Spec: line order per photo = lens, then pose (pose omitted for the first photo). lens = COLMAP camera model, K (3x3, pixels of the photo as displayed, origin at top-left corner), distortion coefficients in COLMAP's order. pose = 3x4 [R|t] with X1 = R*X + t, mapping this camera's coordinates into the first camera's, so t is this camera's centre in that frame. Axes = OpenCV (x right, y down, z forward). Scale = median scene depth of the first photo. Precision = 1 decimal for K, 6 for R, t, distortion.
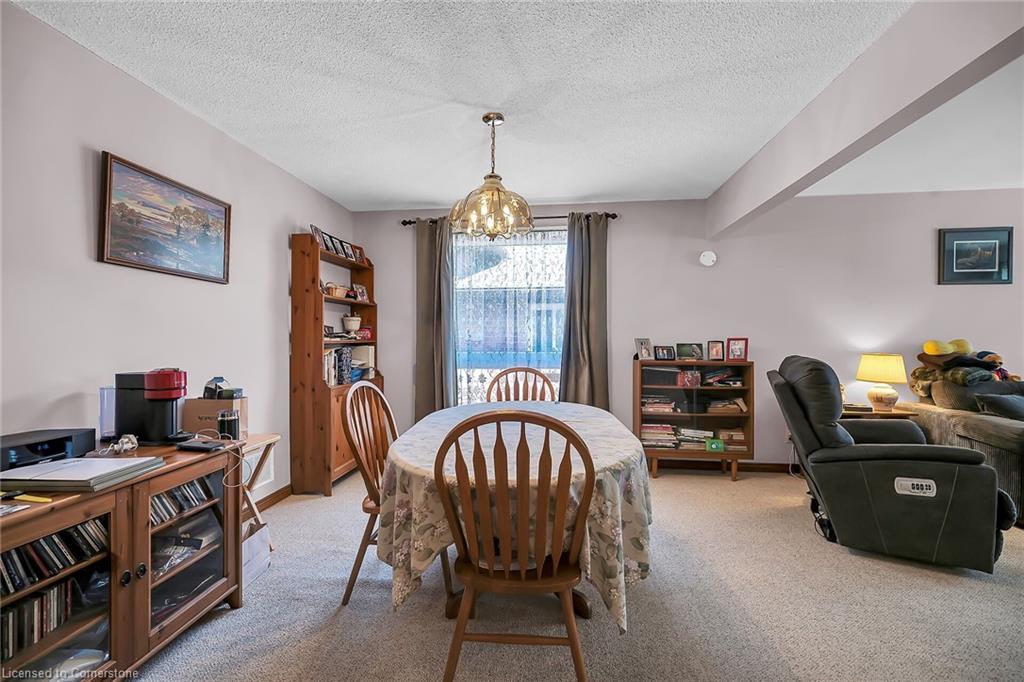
lens RADIAL K [[409.9, 0, 517.3], [0, 409.9, 339.1], [0, 0, 1]] dist [-0.000889, 0.000906]
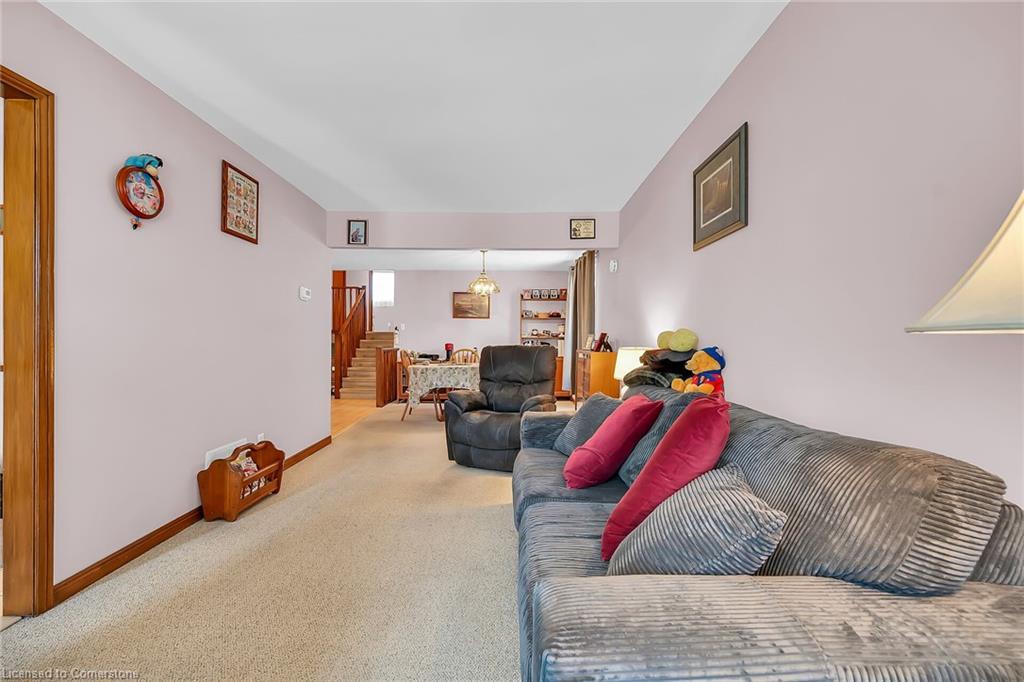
lens RADIAL K [[409.9, 0, 519.9], [0, 409.9, 337.0], [0, 0, 1]] dist [-0.000889, 0.000906]
pose [[0.091916, 0.006743, -0.995744, 2.555536], [-0.005572, 0.999965, 0.006257, -0.015029], [0.995751, 0.004973, 0.091950, 0.997666]]
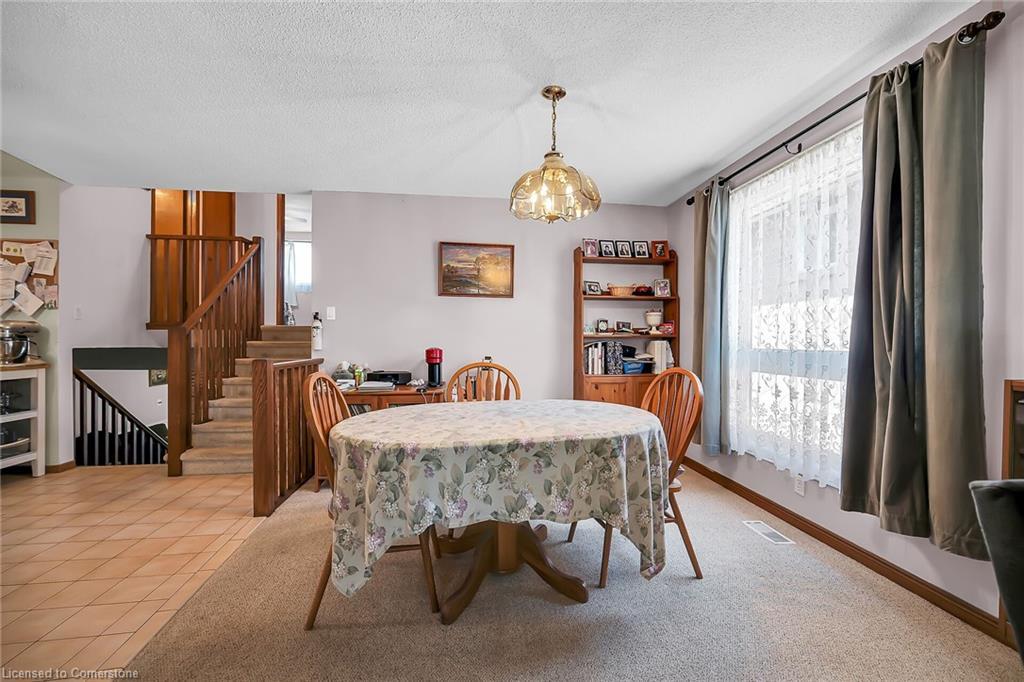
lens RADIAL K [[409.9, 0, 512.5], [0, 409.9, 339.0], [0, 0, 1]] dist [-0.000889, 0.000906]
pose [[0.194761, 0.012242, -0.980774, 0.833923], [-0.005497, 0.999920, 0.011389, 0.004088], [0.980835, 0.003173, 0.194812, 0.731401]]
